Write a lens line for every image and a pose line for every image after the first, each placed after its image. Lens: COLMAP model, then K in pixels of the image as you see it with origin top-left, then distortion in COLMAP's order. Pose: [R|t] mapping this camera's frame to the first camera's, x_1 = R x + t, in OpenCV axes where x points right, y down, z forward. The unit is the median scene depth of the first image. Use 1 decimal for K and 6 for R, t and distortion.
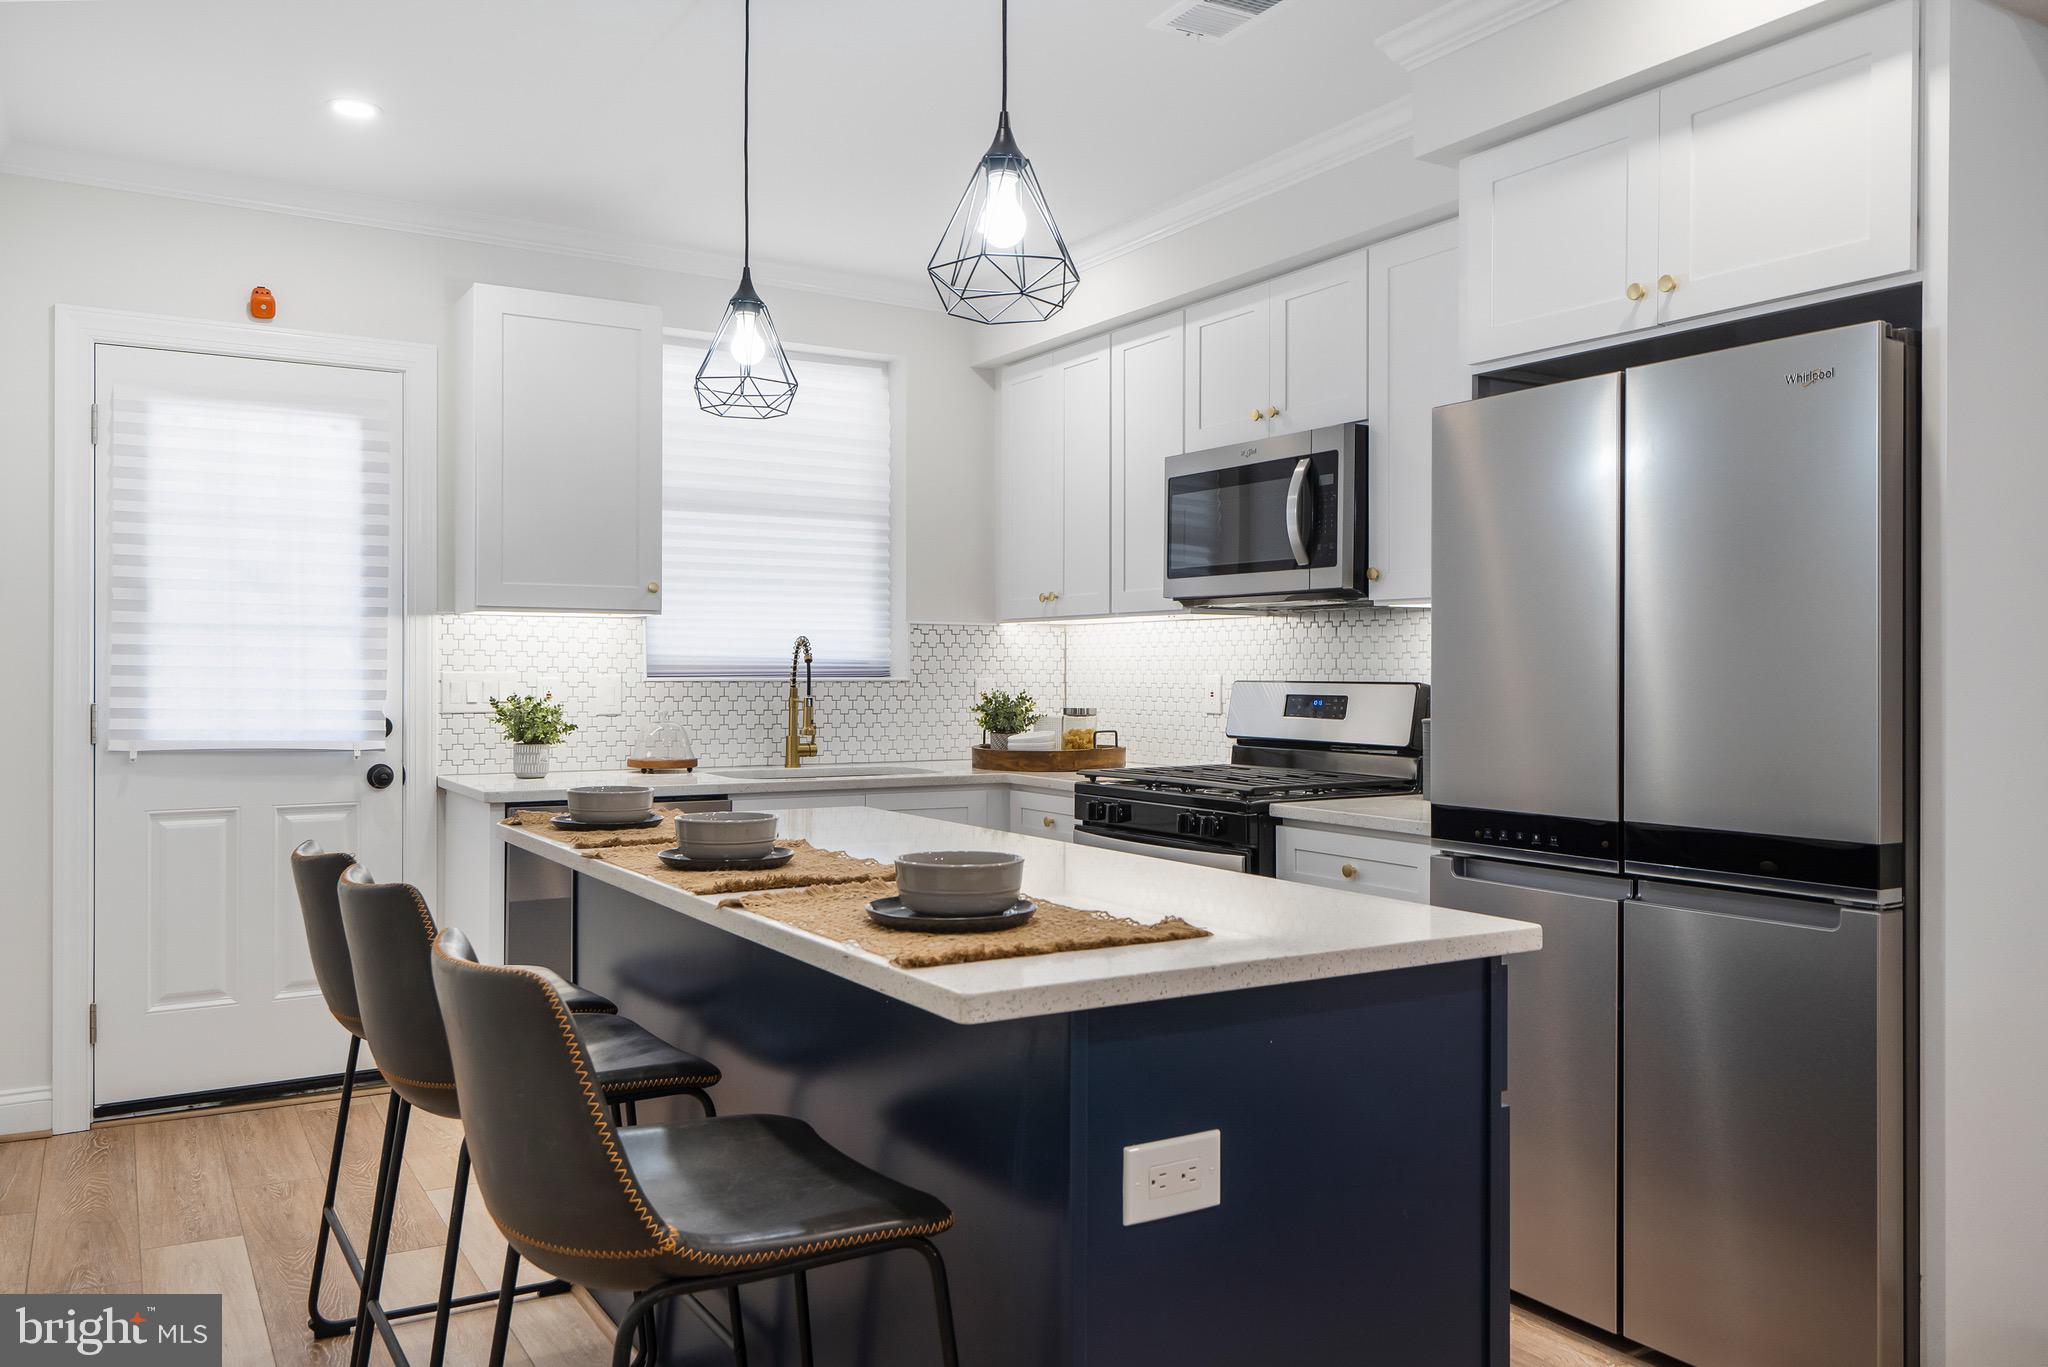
lens RADIAL K [[1536.3, 0, 1019.9], [0, 1536.3, 680.9], [0, 0, 1]] dist [0.018830, -0.014242]
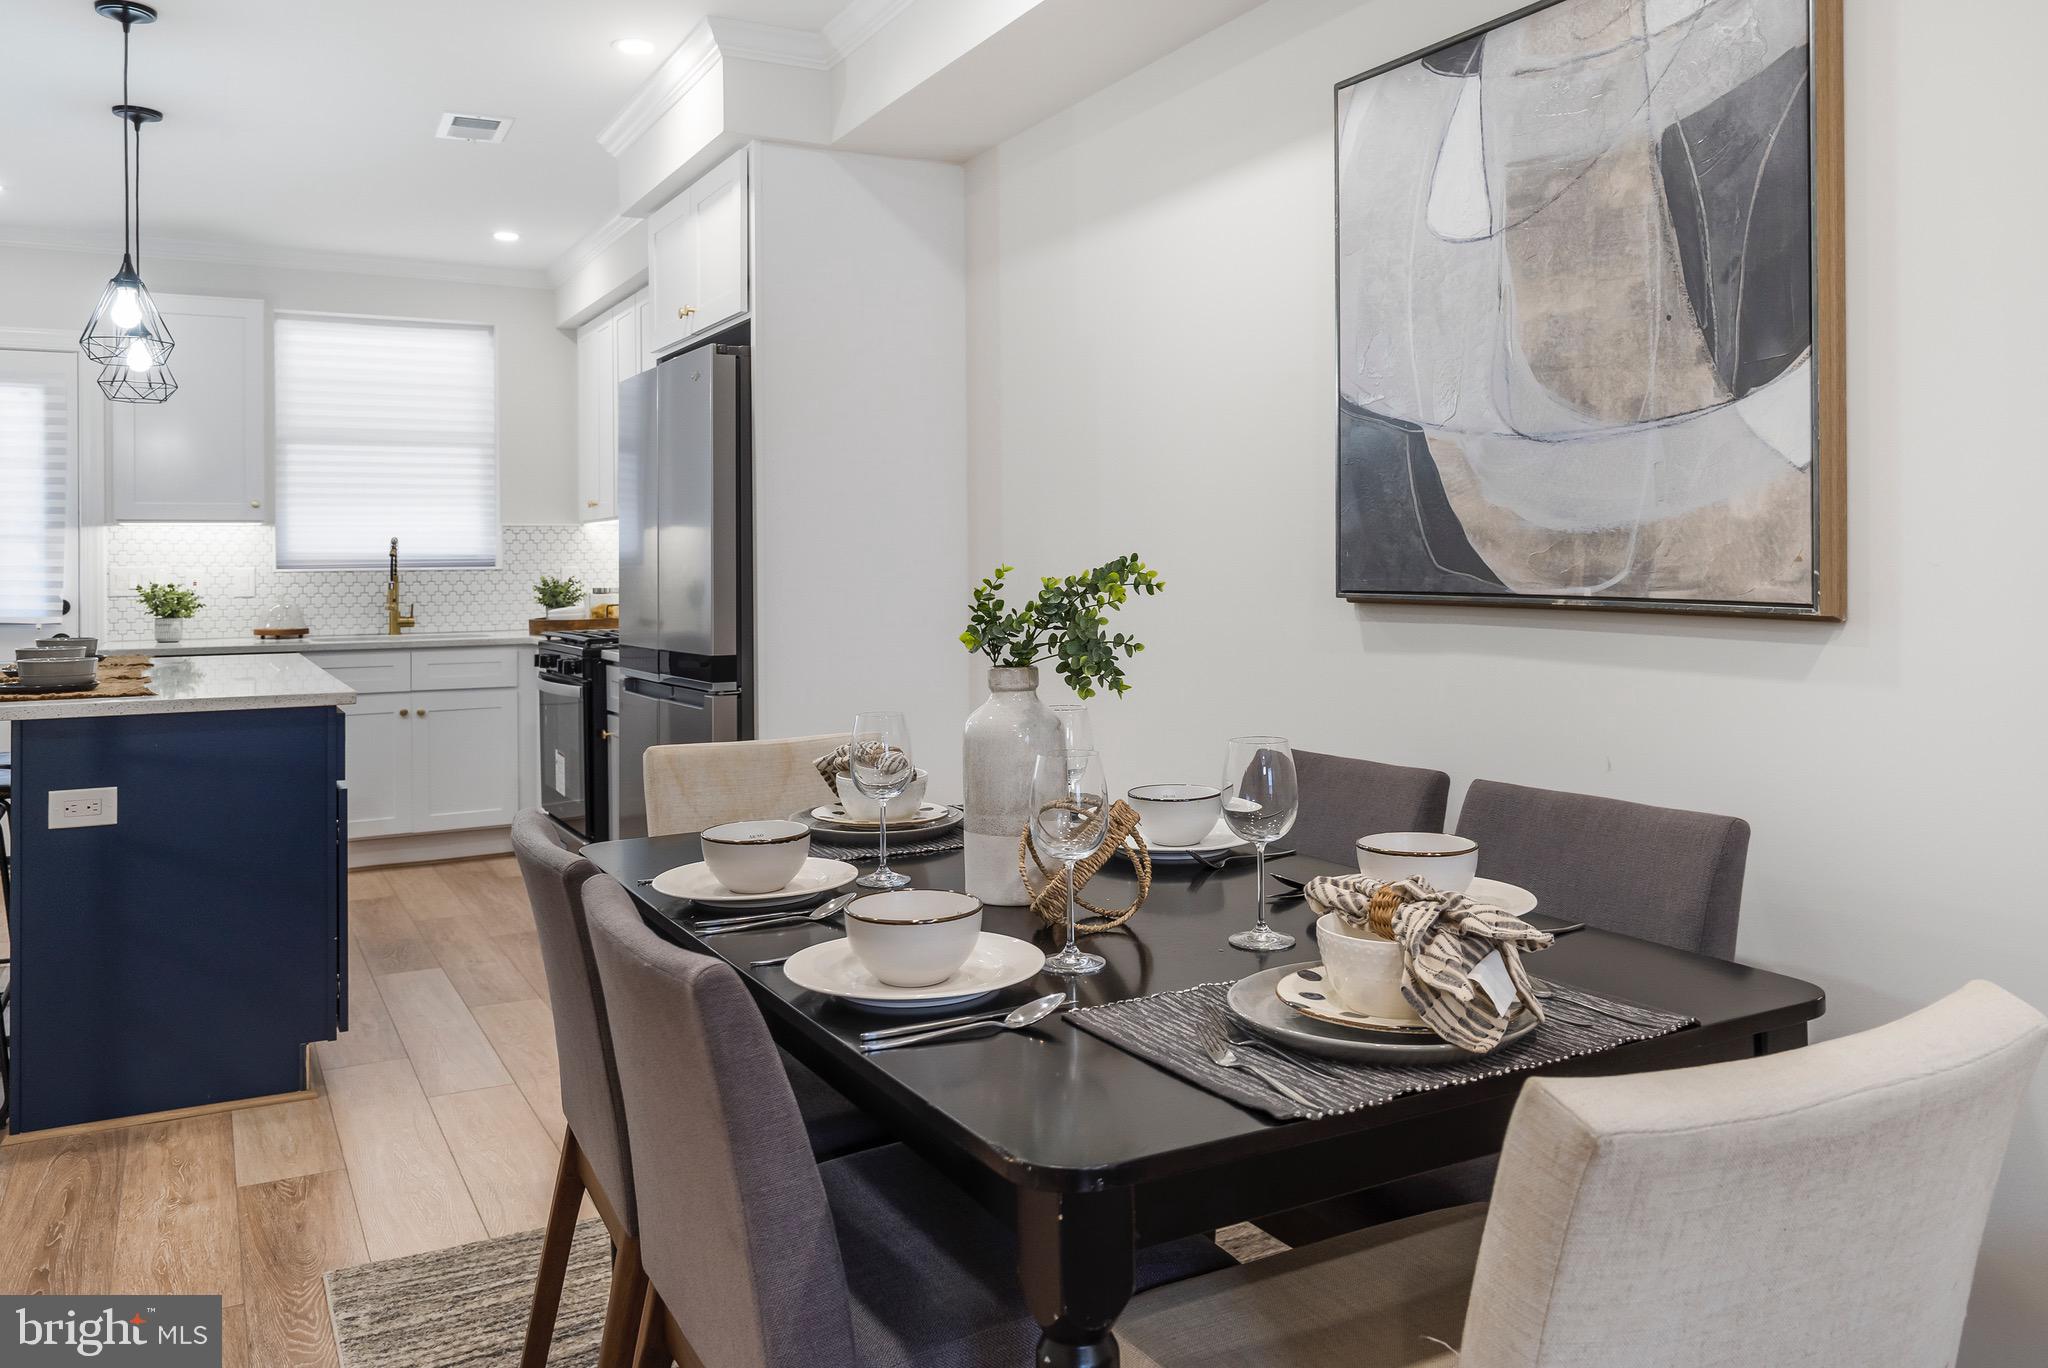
lens RADIAL K [[1551.0, 0, 1027.6], [0, 1551.0, 549.2], [0, 0, 1]] dist [0.003232, -0.007903]
pose [[0.998794, -0.015167, -0.046698, 0.523969], [0.014497, 0.999787, -0.014661, 0.010685], [0.046910, 0.013966, 0.998801, -0.358836]]
